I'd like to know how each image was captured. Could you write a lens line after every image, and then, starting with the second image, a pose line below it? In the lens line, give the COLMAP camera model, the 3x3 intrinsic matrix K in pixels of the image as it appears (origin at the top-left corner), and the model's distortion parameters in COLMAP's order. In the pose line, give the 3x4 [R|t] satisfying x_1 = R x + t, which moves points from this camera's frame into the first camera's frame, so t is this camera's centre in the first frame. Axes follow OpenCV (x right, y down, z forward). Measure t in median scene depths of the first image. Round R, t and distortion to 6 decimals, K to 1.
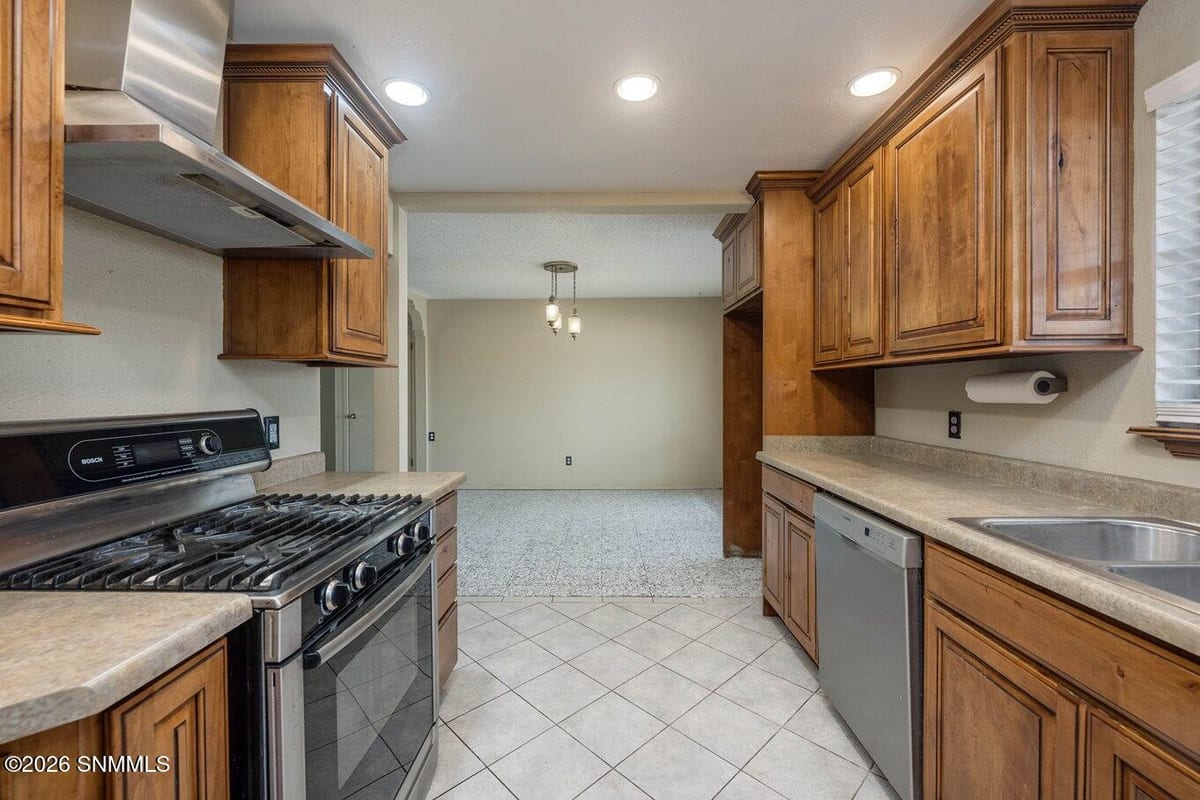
lens RADIAL K [[491.0, 0, 600.1], [0, 491.0, 395.0], [0, 0, 1]] dist [0.000975, 0.000085]
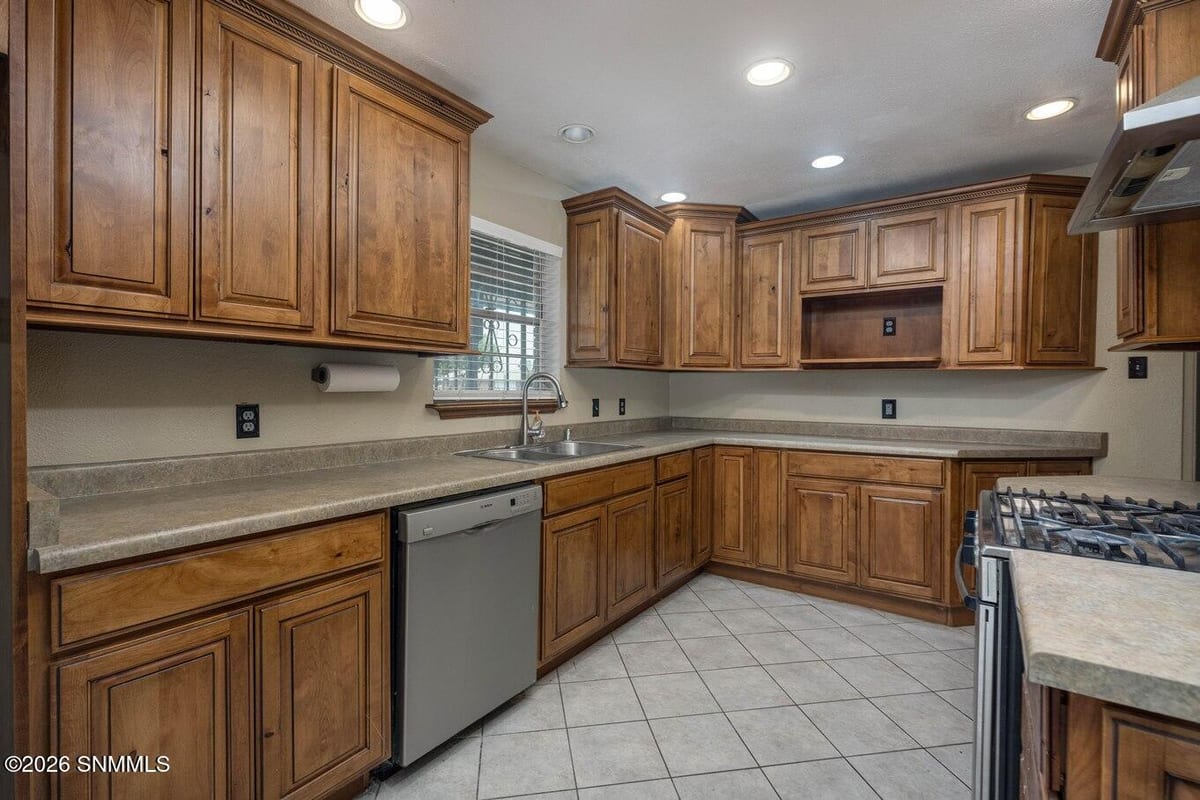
lens RADIAL K [[537.1, 0, 599.4], [0, 537.1, 395.4], [0, 0, 1]] dist [-0.002557, 0.000249]
pose [[-0.820754, -0.006795, 0.571241, -0.143118], [0.002172, 0.999885, 0.015014, 0.003825], [-0.571277, 0.013564, -0.820645, 0.797772]]
